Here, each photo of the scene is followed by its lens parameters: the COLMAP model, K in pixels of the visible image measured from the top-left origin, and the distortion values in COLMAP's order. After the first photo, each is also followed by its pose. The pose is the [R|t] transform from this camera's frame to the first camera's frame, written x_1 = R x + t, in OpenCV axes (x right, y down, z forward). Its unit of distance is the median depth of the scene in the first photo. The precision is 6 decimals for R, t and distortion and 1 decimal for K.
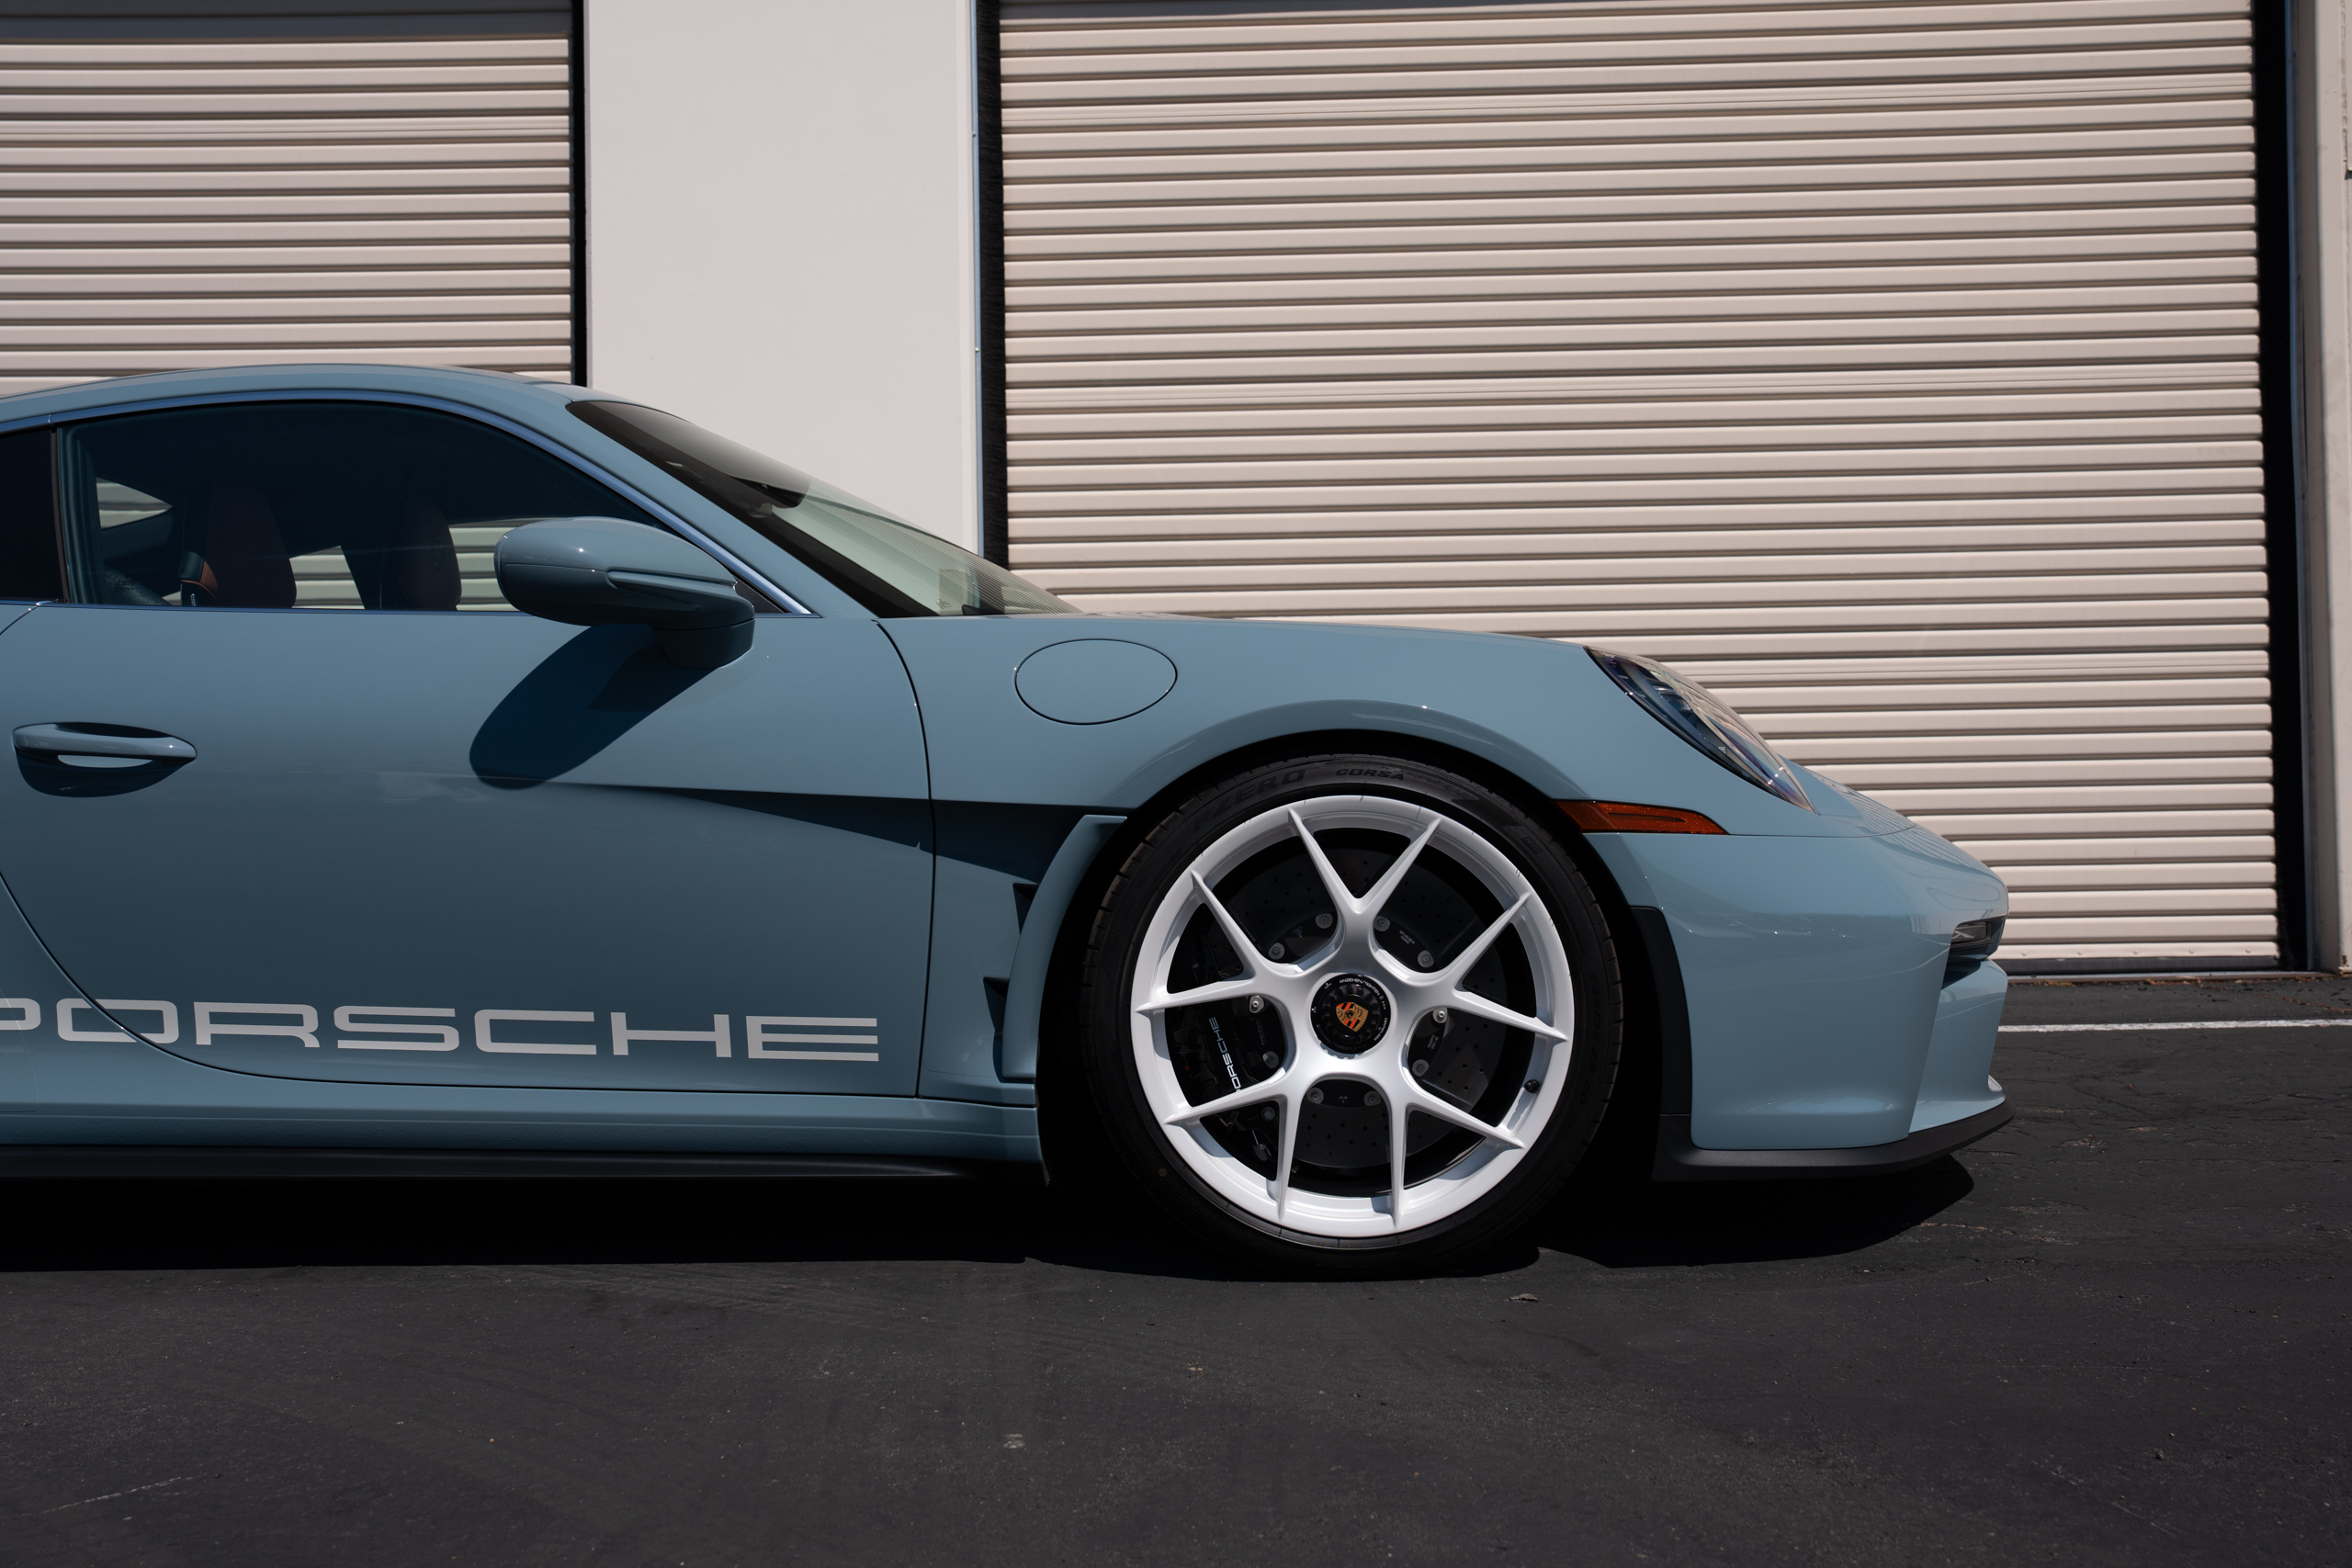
lens RADIAL K [[2160.9, 0, 1176.0], [0, 2160.9, 784.0], [0, 0, 1]] dist [-0.046459, 0.126747]
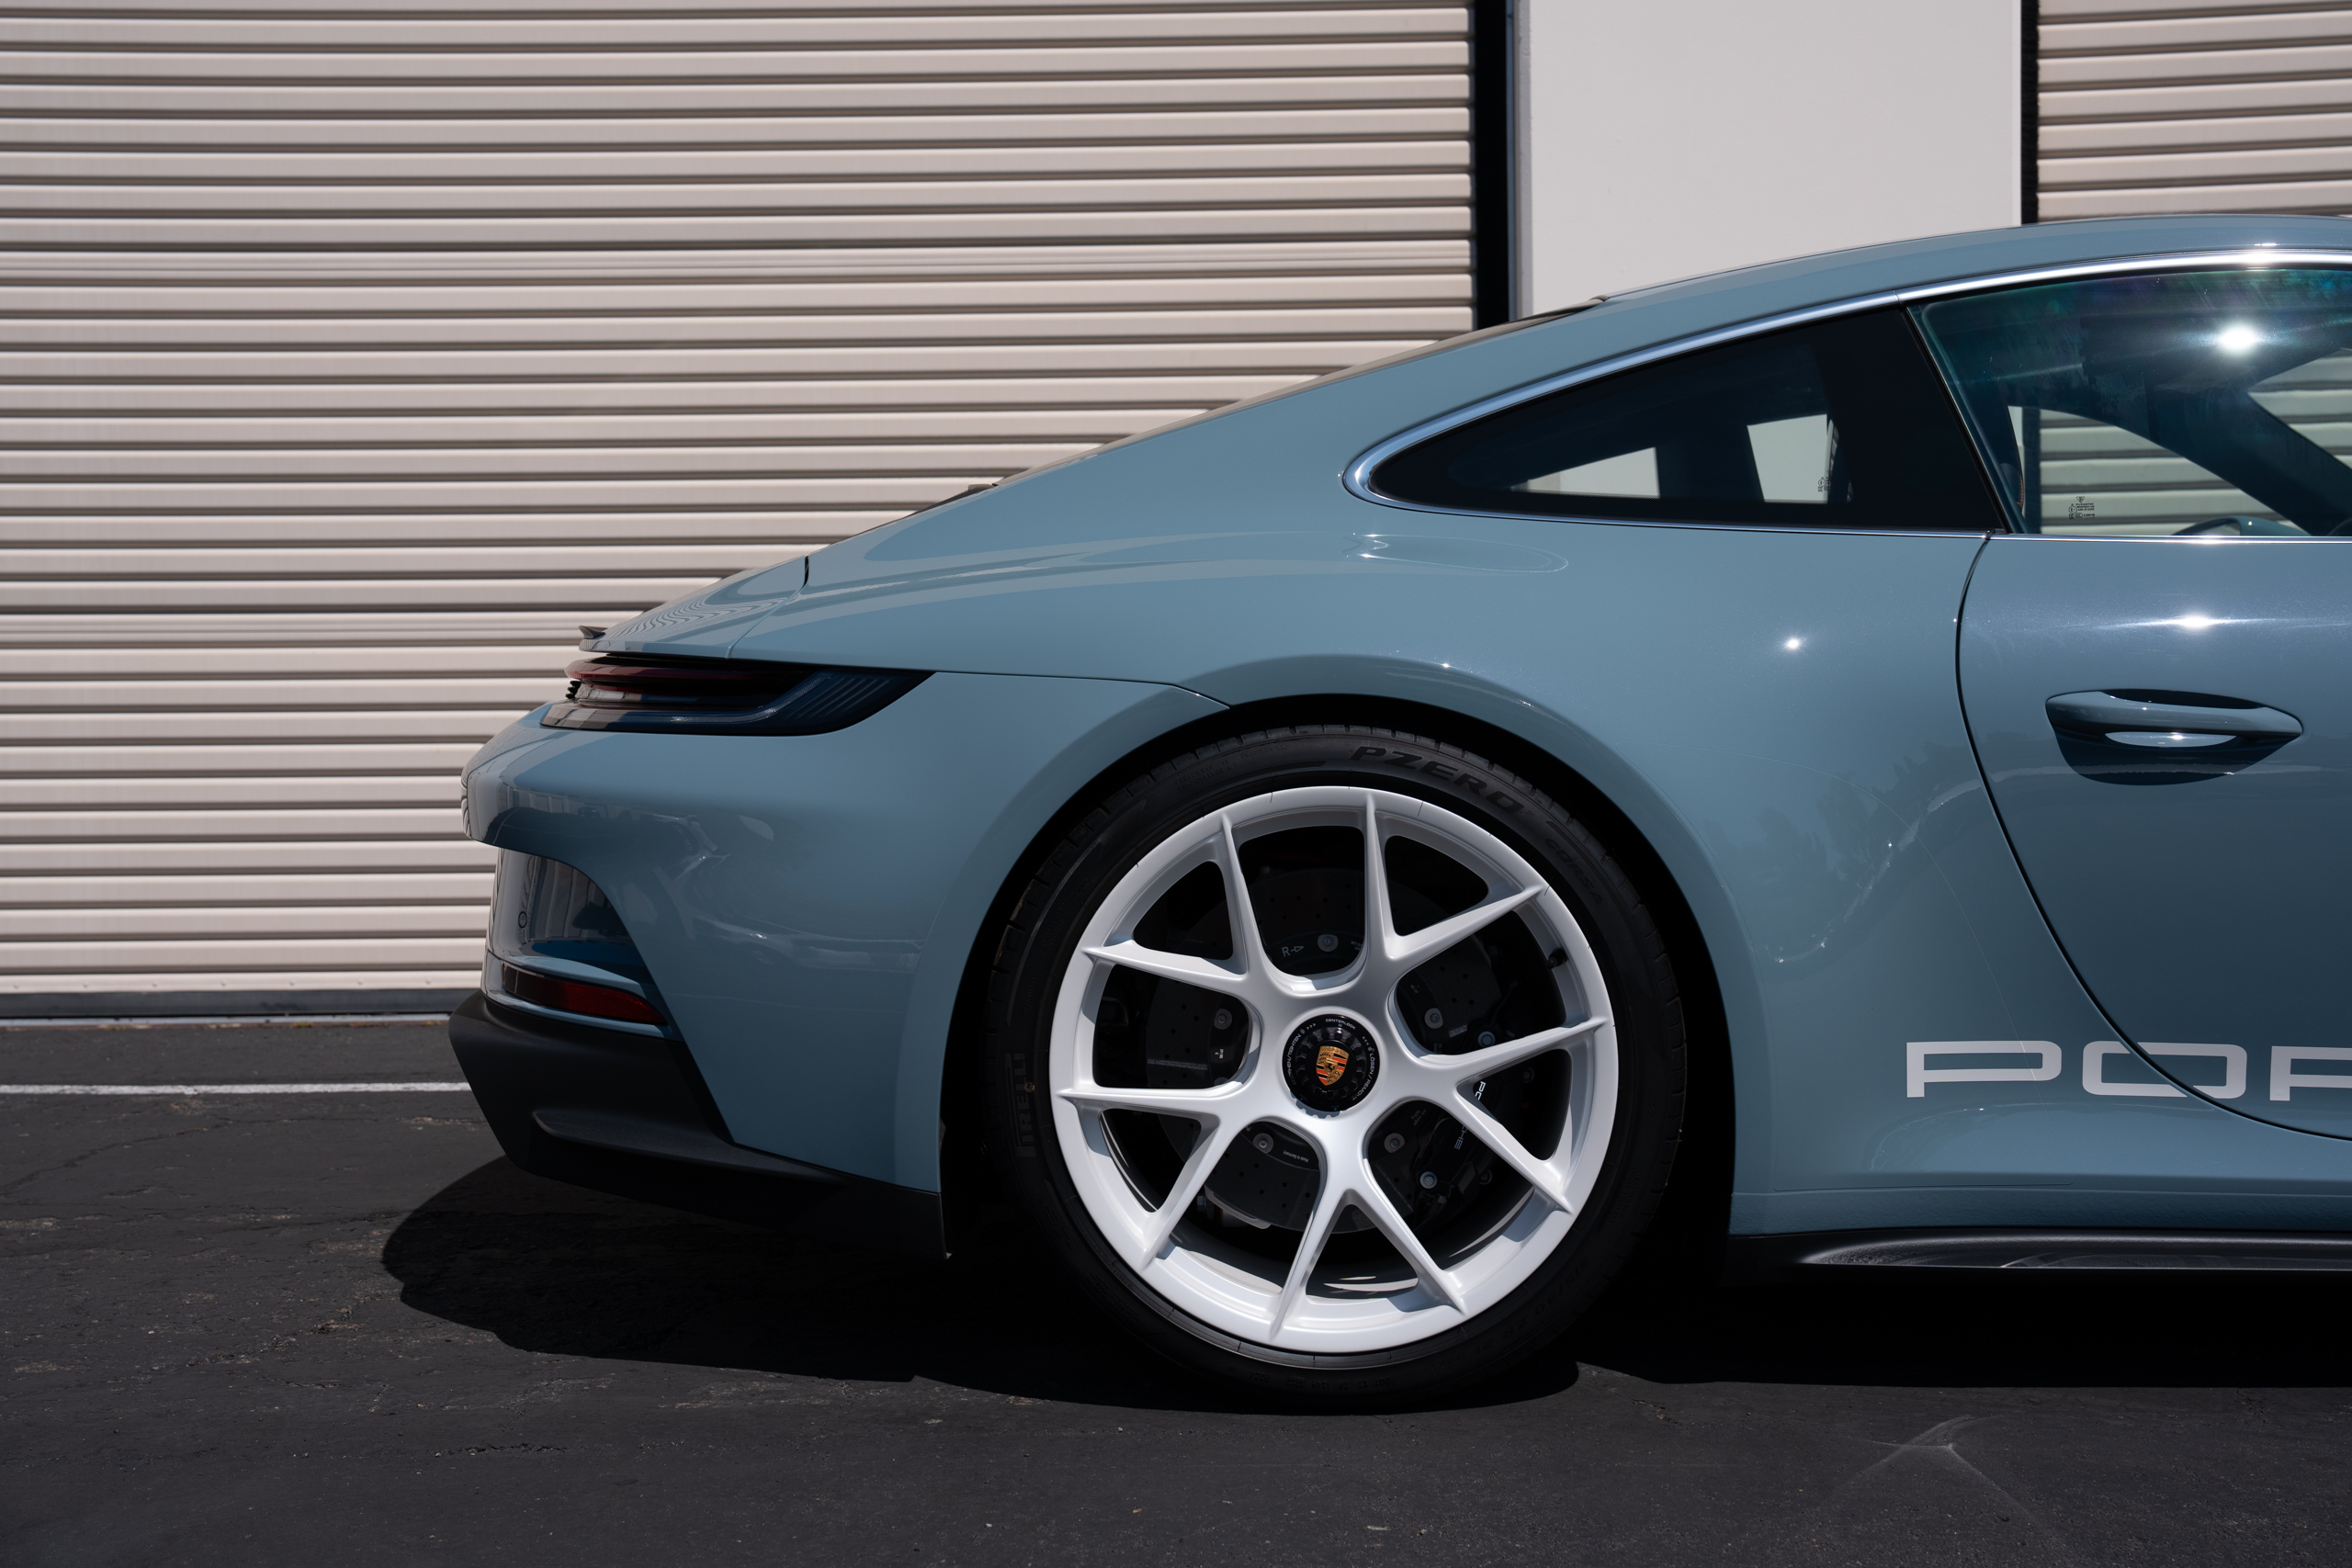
lens RADIAL K [[2793.7, 0, 936.9], [0, 2793.7, 788.6], [0, 0, 1]] dist [0.101090, -0.002302]
pose [[0.999743, -0.004950, 0.022143, -0.972464], [0.004786, 0.999961, 0.007459, -0.002276], [-0.022179, -0.007351, 0.999727, -0.026894]]
